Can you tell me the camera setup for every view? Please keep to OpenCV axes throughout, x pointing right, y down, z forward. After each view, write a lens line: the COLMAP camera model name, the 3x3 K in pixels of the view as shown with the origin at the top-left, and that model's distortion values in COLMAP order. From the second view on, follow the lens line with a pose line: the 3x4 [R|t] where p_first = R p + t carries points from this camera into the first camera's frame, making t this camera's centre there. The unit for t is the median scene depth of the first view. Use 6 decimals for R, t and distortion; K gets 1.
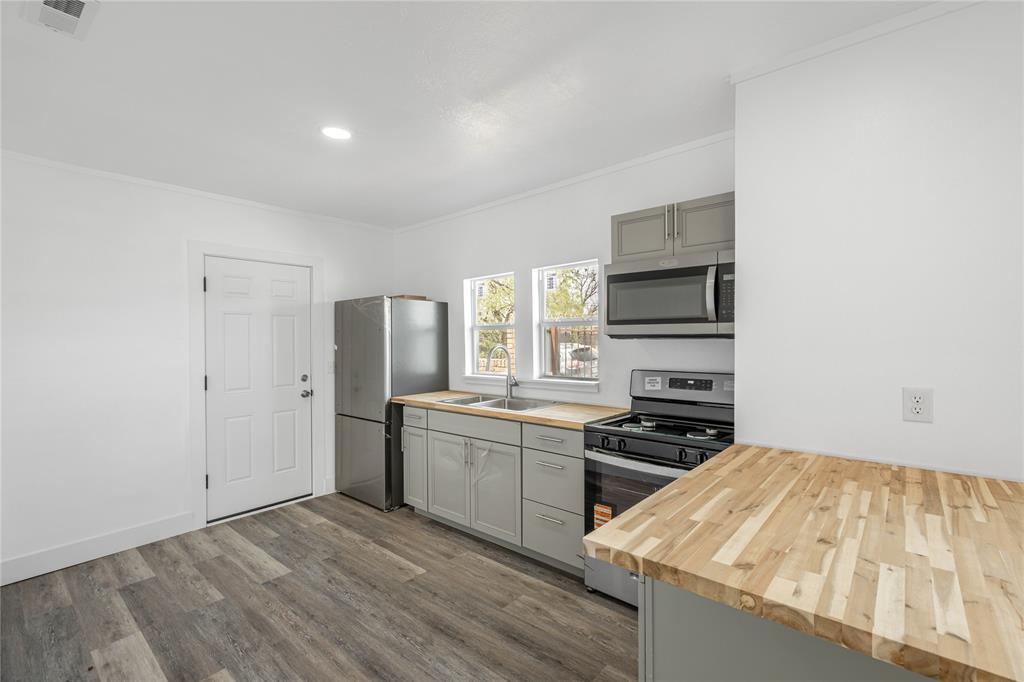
lens RADIAL K [[457.8, 0, 507.2], [0, 457.8, 336.2], [0, 0, 1]] dist [0.007697, 0.000233]
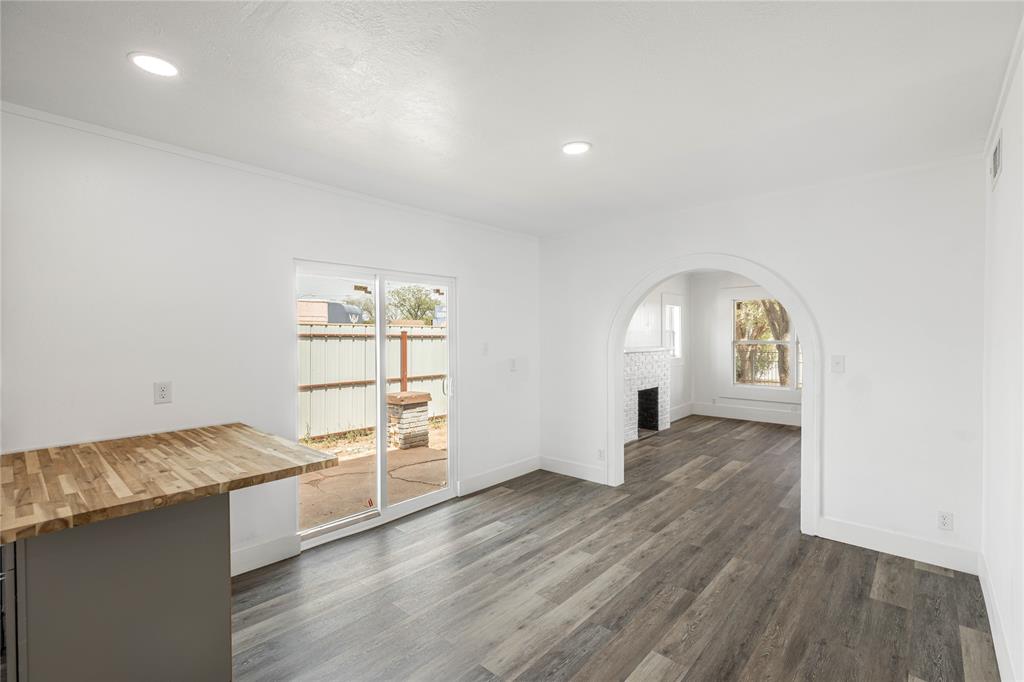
lens RADIAL K [[457.8, 0, 517.1], [0, 457.8, 348.0], [0, 0, 1]] dist [0.007697, 0.000233]
pose [[0.011566, -0.024503, 0.999633, -0.422773], [0.002374, 0.999698, 0.024477, -0.024635], [-0.999930, 0.002090, 0.011621, -0.148798]]
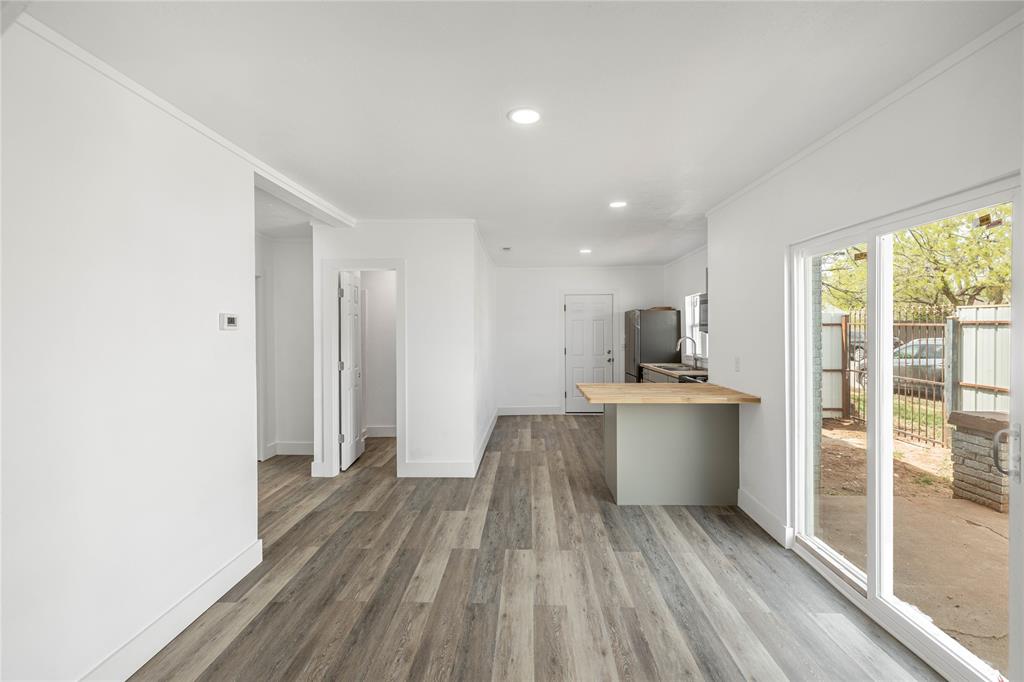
lens RADIAL K [[457.8, 0, 505.3], [0, 457.8, 334.1], [0, 0, 1]] dist [0.007697, 0.000233]
pose [[0.619017, 0.007444, -0.785342, 1.295388], [0.006870, 0.999865, 0.014893, -0.026541], [0.785347, -0.014614, 0.618883, -0.871218]]
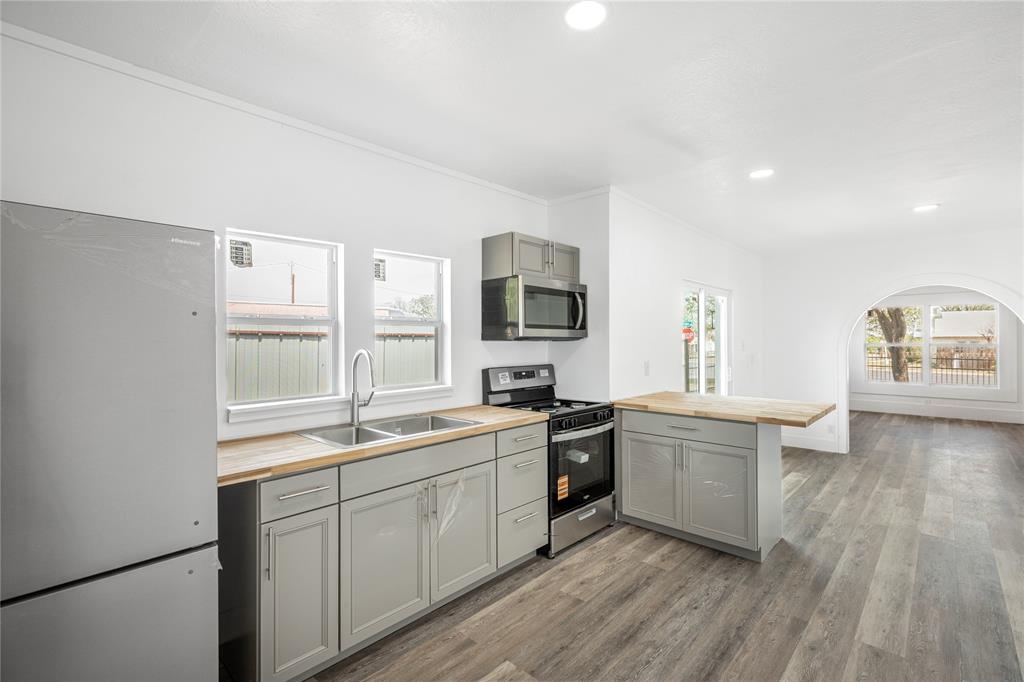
lens RADIAL K [[457.8, 0, 515.5], [0, 457.8, 339.0], [0, 0, 1]] dist [0.007697, 0.000233]
pose [[0.031777, 0.012486, 0.999417, -0.988756], [-0.000075, 0.999922, -0.012490, 0.018053], [-0.999495, 0.000322, 0.031775, 1.058198]]
